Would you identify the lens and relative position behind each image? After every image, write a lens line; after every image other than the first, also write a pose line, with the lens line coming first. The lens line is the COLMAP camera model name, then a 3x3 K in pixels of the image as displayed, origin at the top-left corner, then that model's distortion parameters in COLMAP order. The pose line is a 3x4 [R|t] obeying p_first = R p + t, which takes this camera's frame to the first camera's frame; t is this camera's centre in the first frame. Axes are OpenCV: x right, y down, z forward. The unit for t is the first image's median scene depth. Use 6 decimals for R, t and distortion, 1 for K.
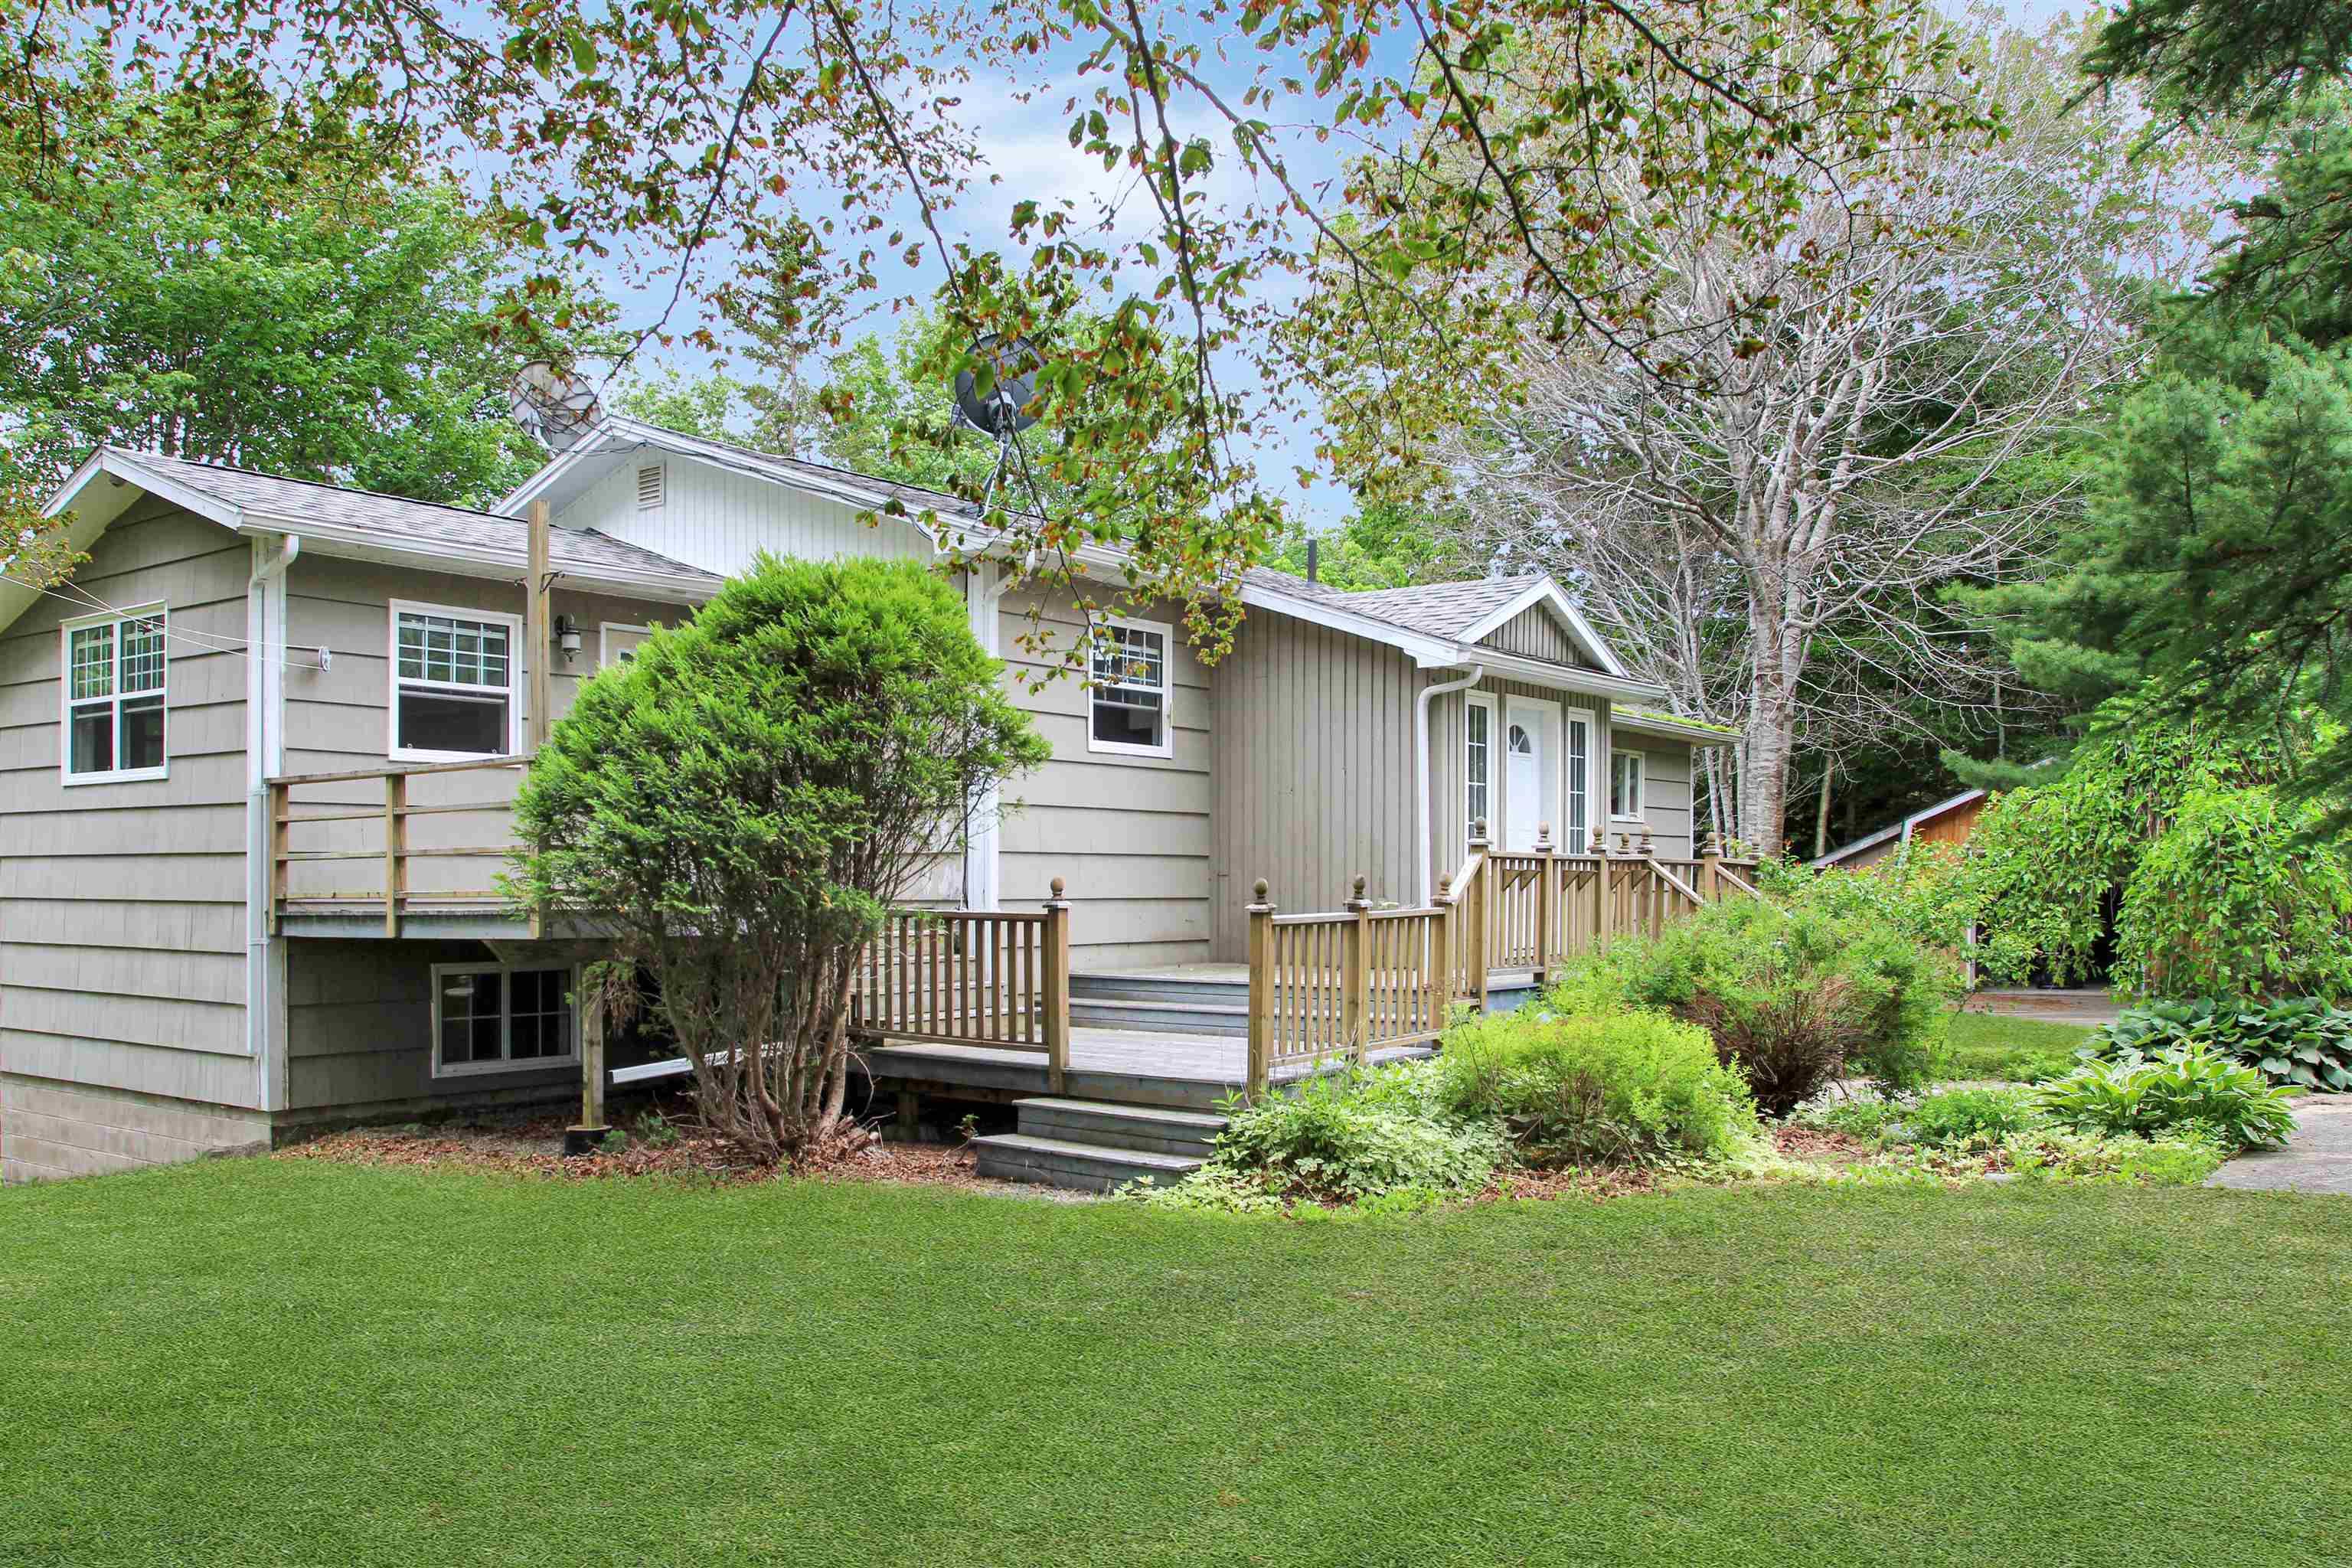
lens RADIAL K [[1853.4, 0, 1176.0], [0, 1853.4, 784.0], [0, 0, 1]] dist [-0.099584, 0.063365]
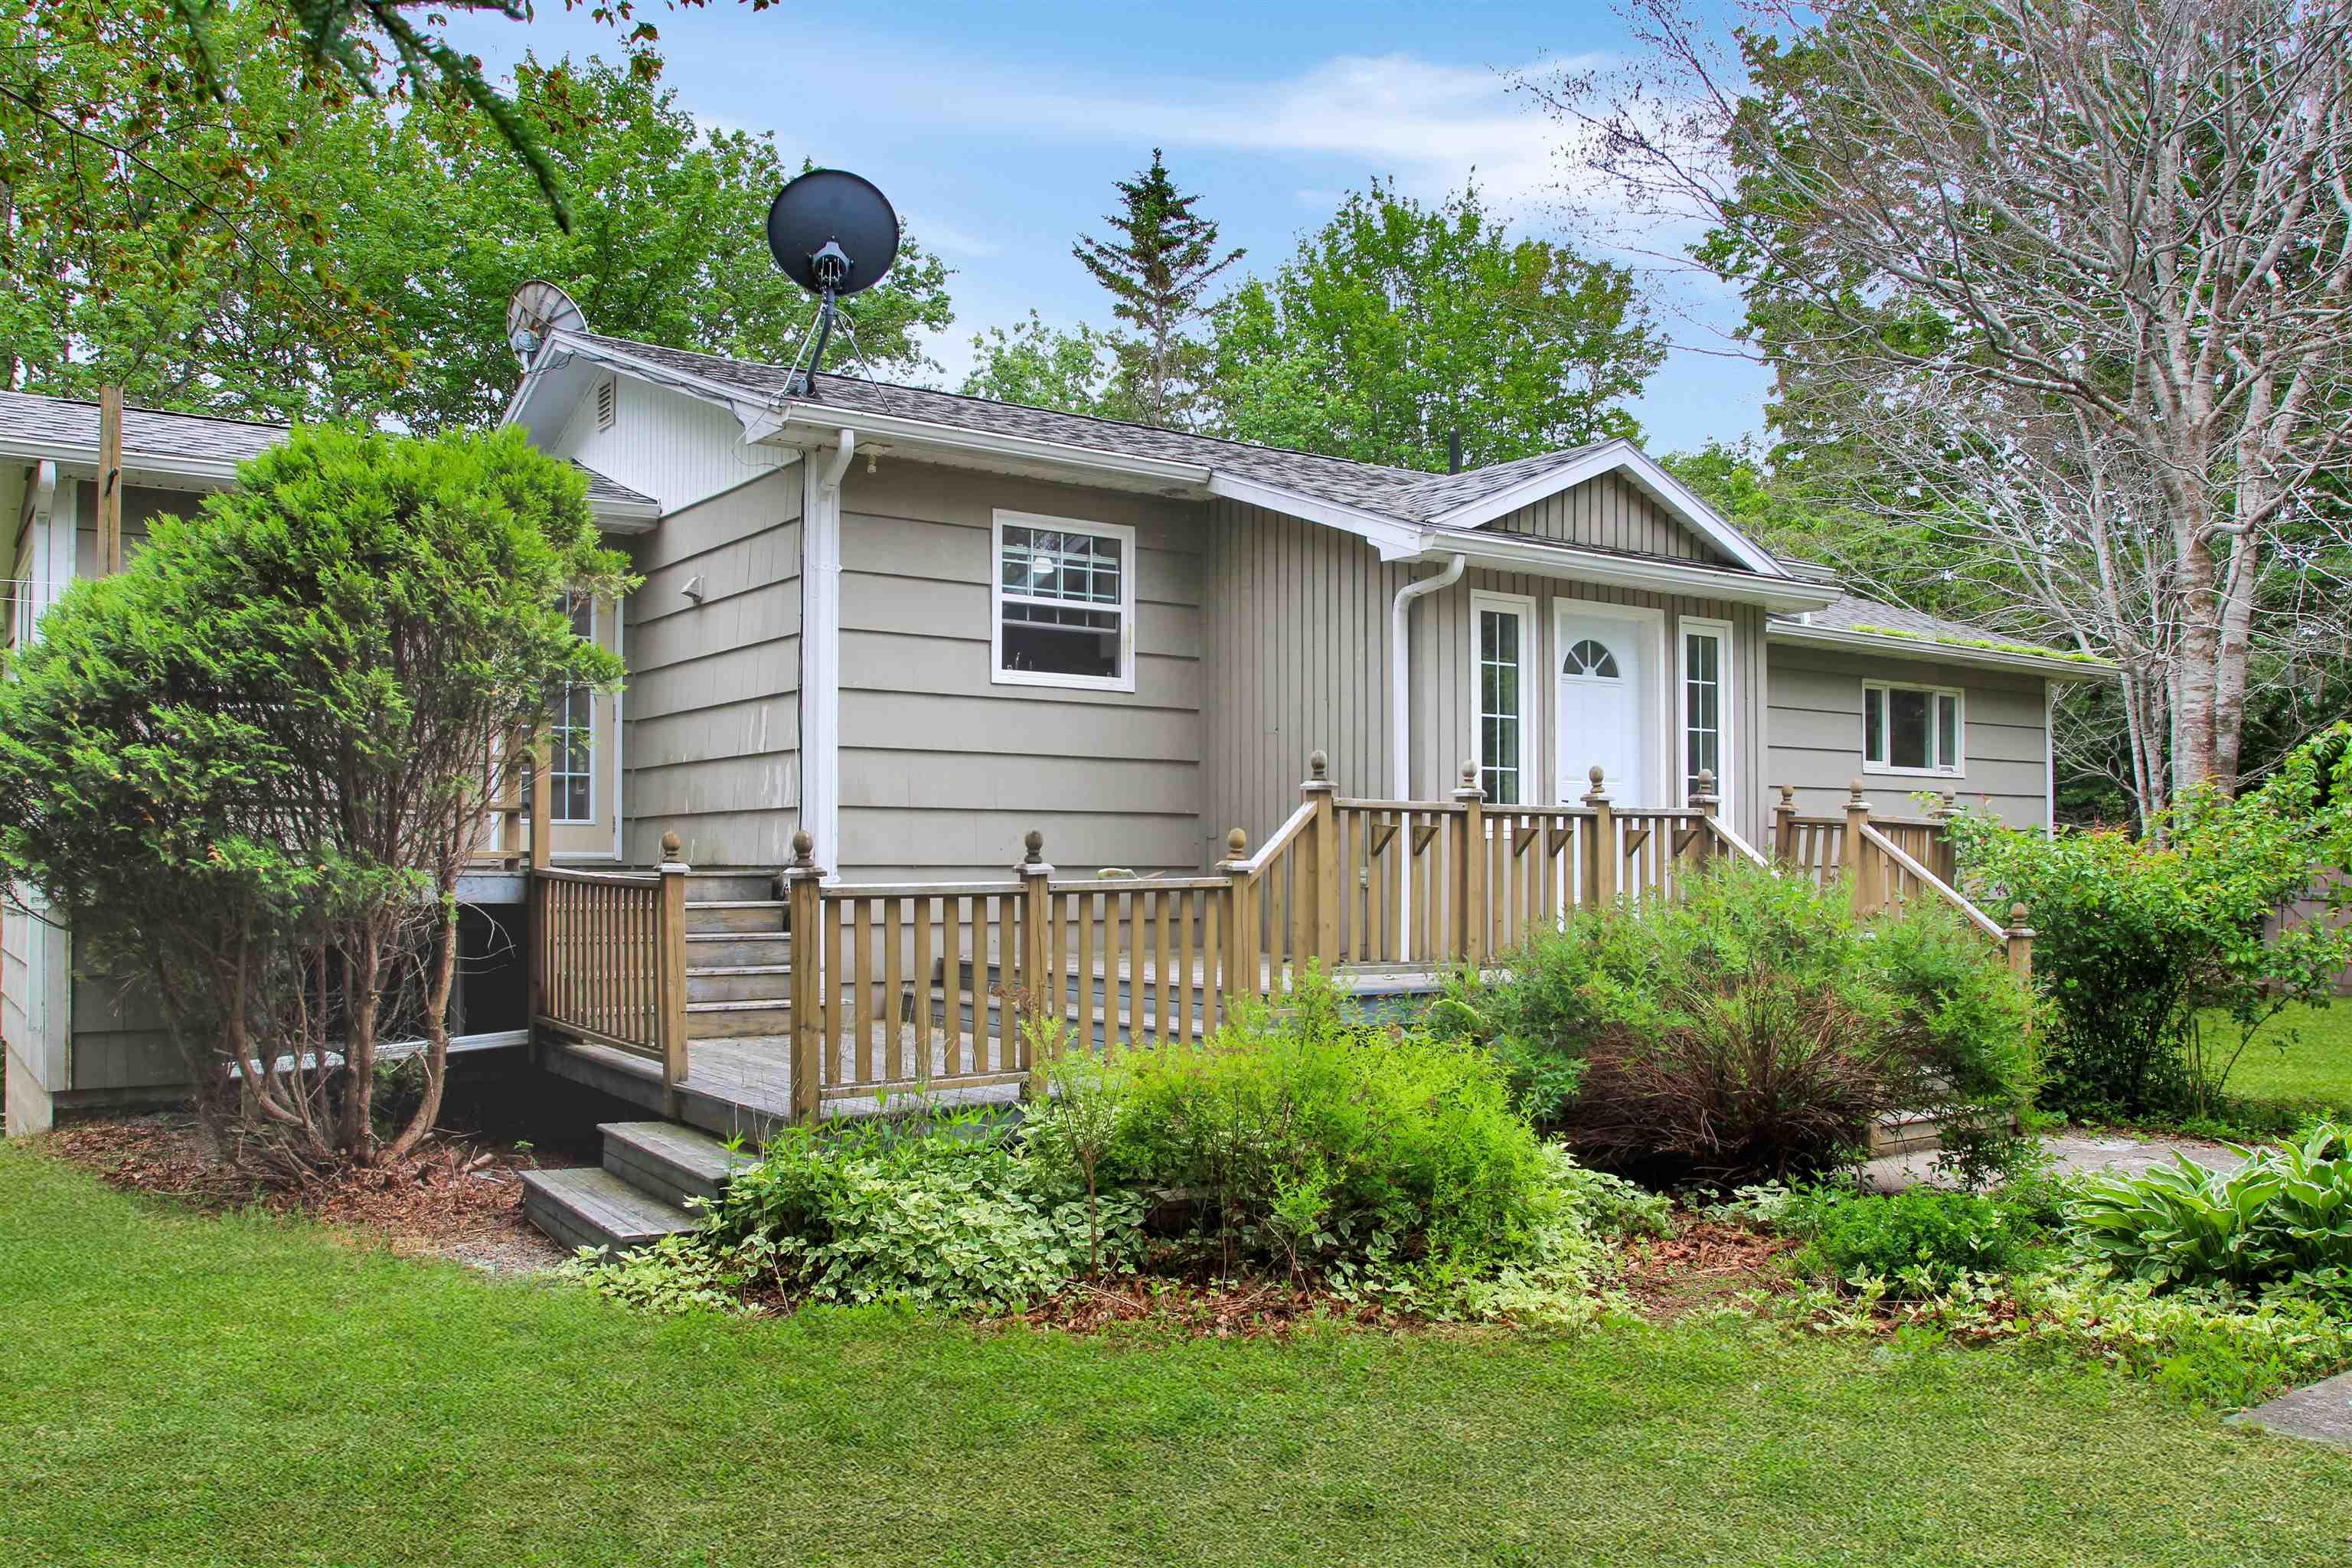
lens RADIAL K [[1853.4, 0, 1176.0], [0, 1853.4, 784.0], [0, 0, 1]] dist [-0.099584, 0.063365]
pose [[0.956713, -0.008524, -0.290909, 0.253772], [0.012038, 0.999875, 0.010293, 0.018012], [0.290785, -0.013350, 0.956695, 0.242677]]
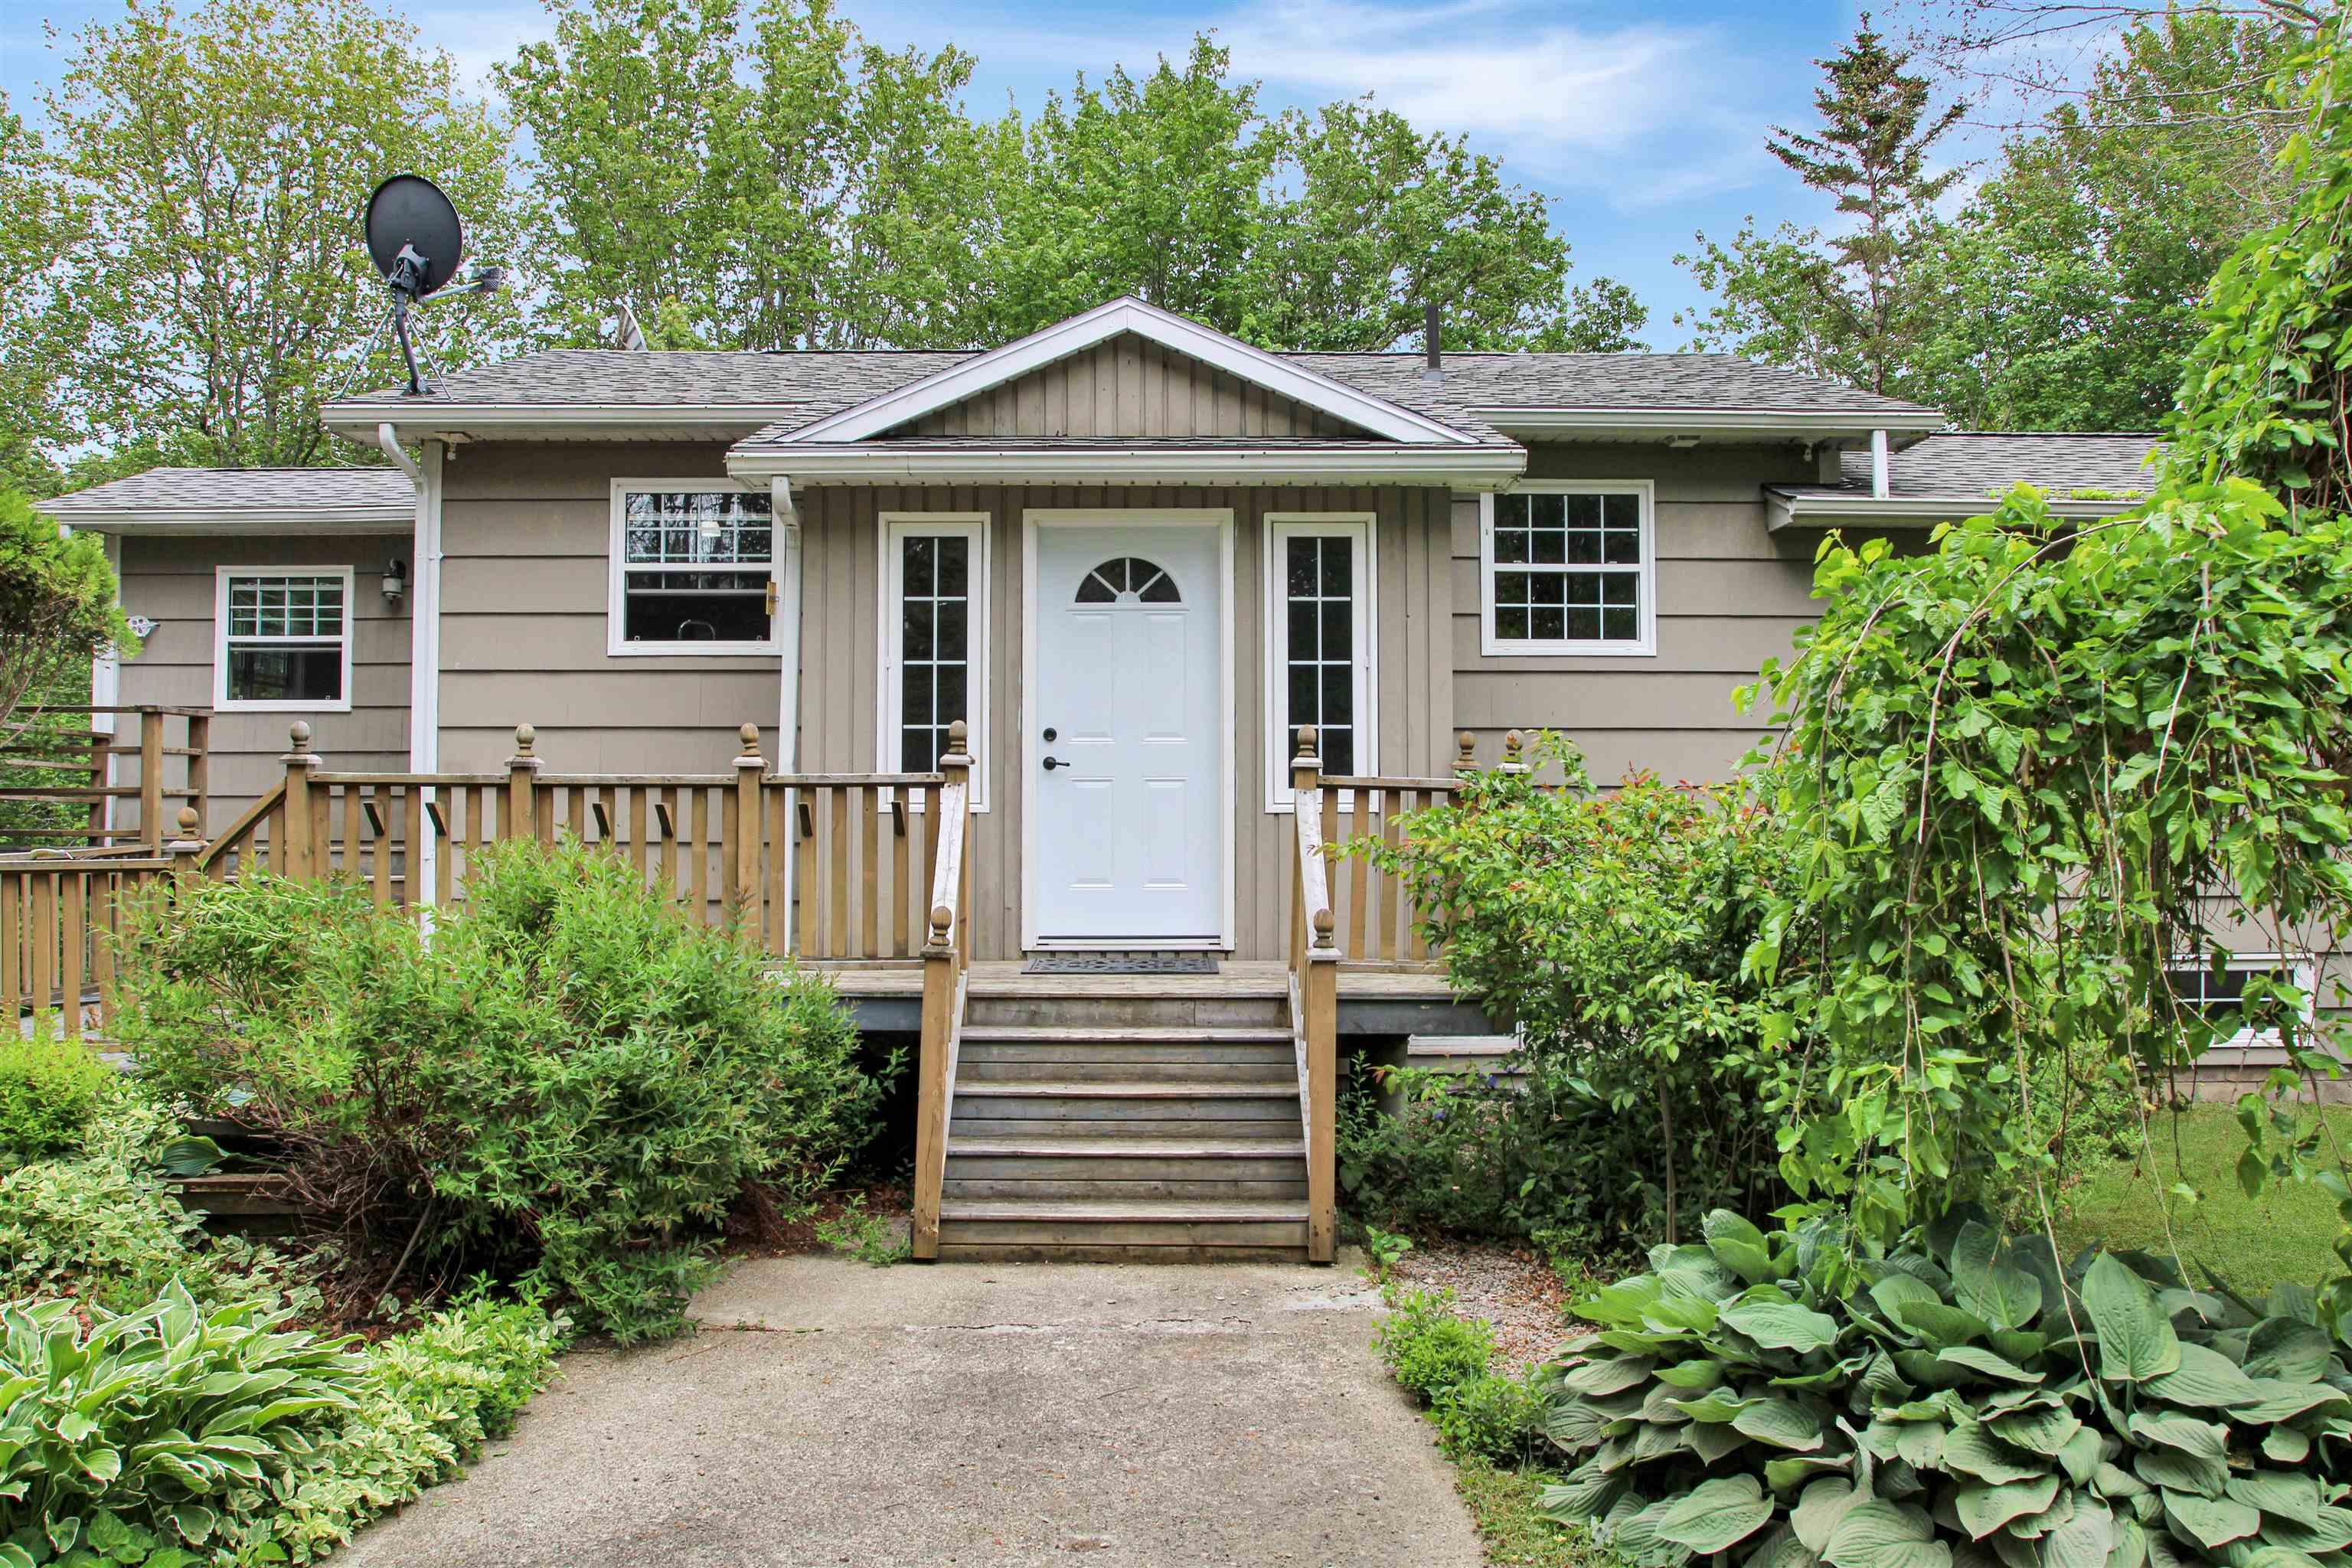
lens RADIAL K [[1853.4, 0, 1176.0], [0, 1853.4, 784.0], [0, 0, 1]] dist [-0.099584, 0.063365]
pose [[0.619536, -0.016046, -0.784804, 0.693998], [0.039203, 0.999176, 0.010519, 0.036901], [0.783989, -0.037283, 0.619654, 0.678211]]
